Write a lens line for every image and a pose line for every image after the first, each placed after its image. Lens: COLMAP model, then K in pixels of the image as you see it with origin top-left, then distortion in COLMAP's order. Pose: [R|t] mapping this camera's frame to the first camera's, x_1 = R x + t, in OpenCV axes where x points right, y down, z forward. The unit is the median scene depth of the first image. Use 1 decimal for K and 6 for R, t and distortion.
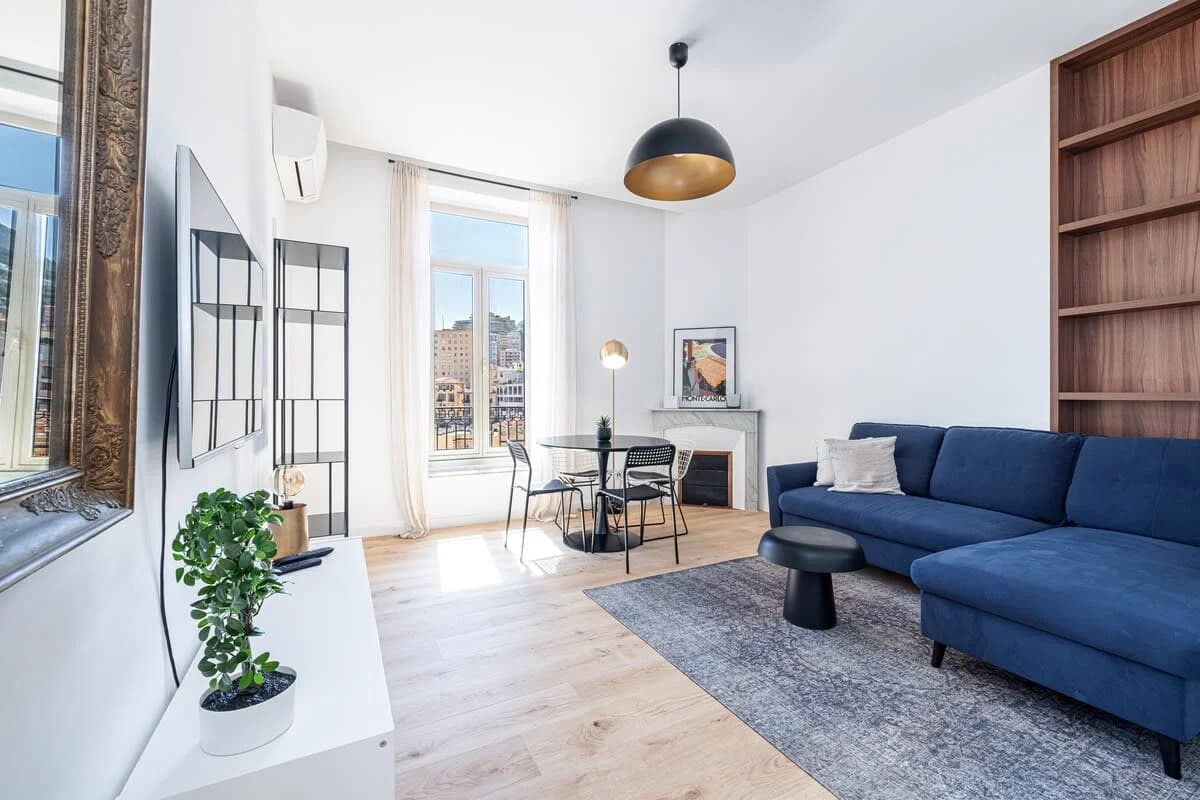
lens RADIAL K [[500.9, 0, 603.3], [0, 500.9, 393.6], [0, 0, 1]] dist [0.002106, 0.000589]
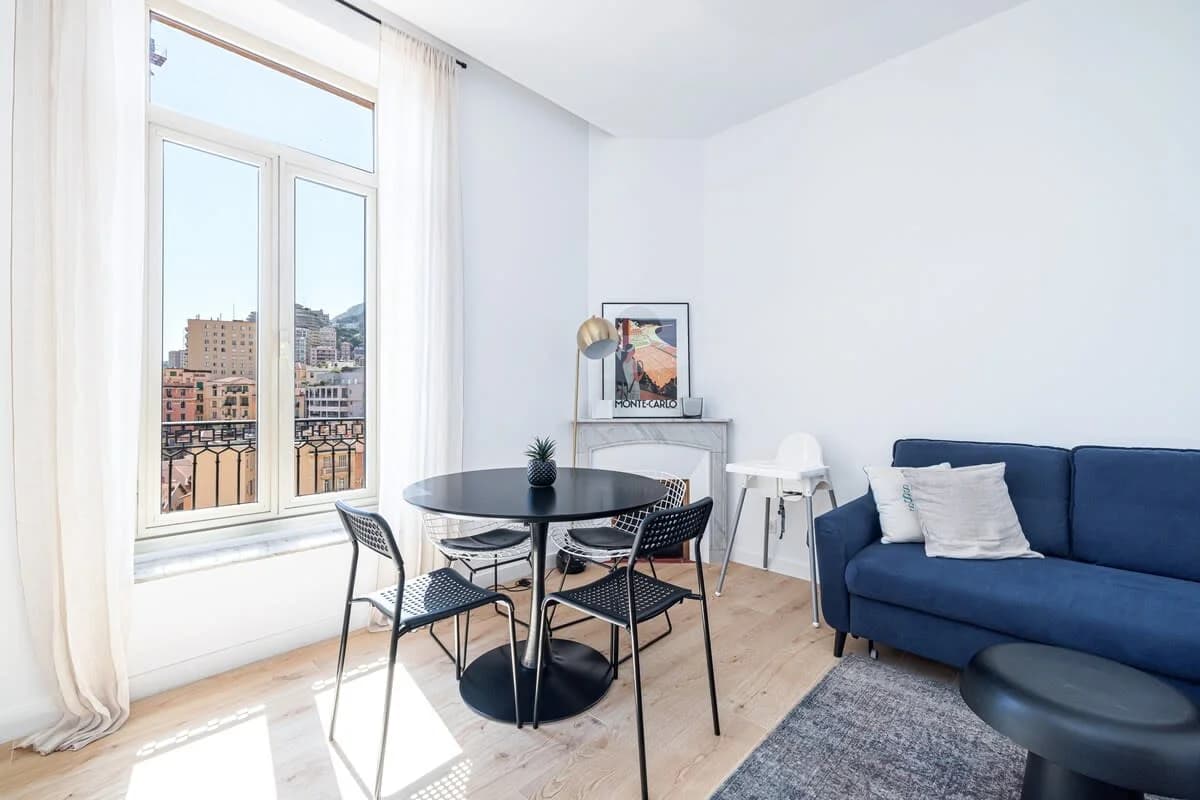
lens RADIAL K [[500.9, 0, 603.3], [0, 500.9, 393.6], [0, 0, 1]] dist [0.002106, 0.000589]
pose [[0.947145, 0.005343, 0.320761, -0.085708], [-0.003024, 0.999966, -0.007727, 0.001314], [-0.320791, 0.006349, 0.947129, 0.386268]]
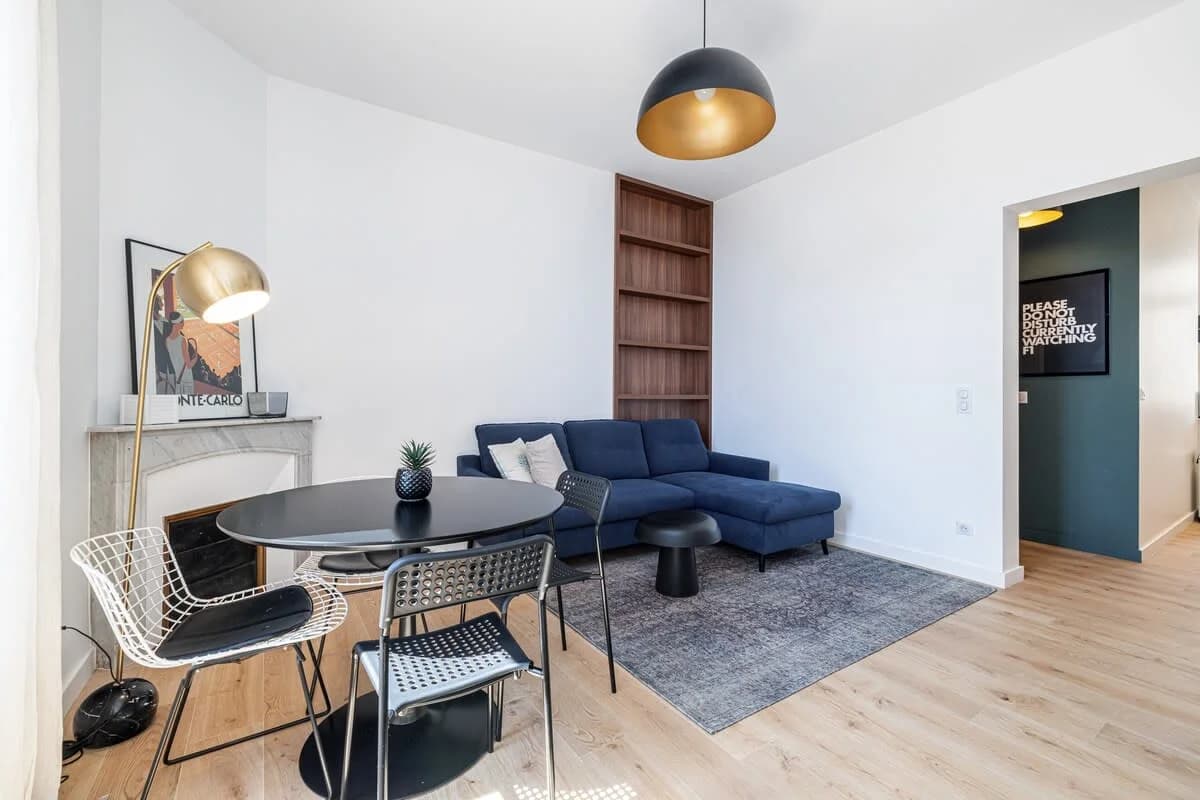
lens RADIAL K [[511.4, 0, 604.2], [0, 511.4, 393.4], [0, 0, 1]] dist [-0.001881, -0.000248]
pose [[-0.099352, 0.005075, 0.995039, -0.366501], [-0.005764, 0.999967, -0.005676, 0.004056], [-0.995036, -0.006300, -0.099319, 0.705928]]
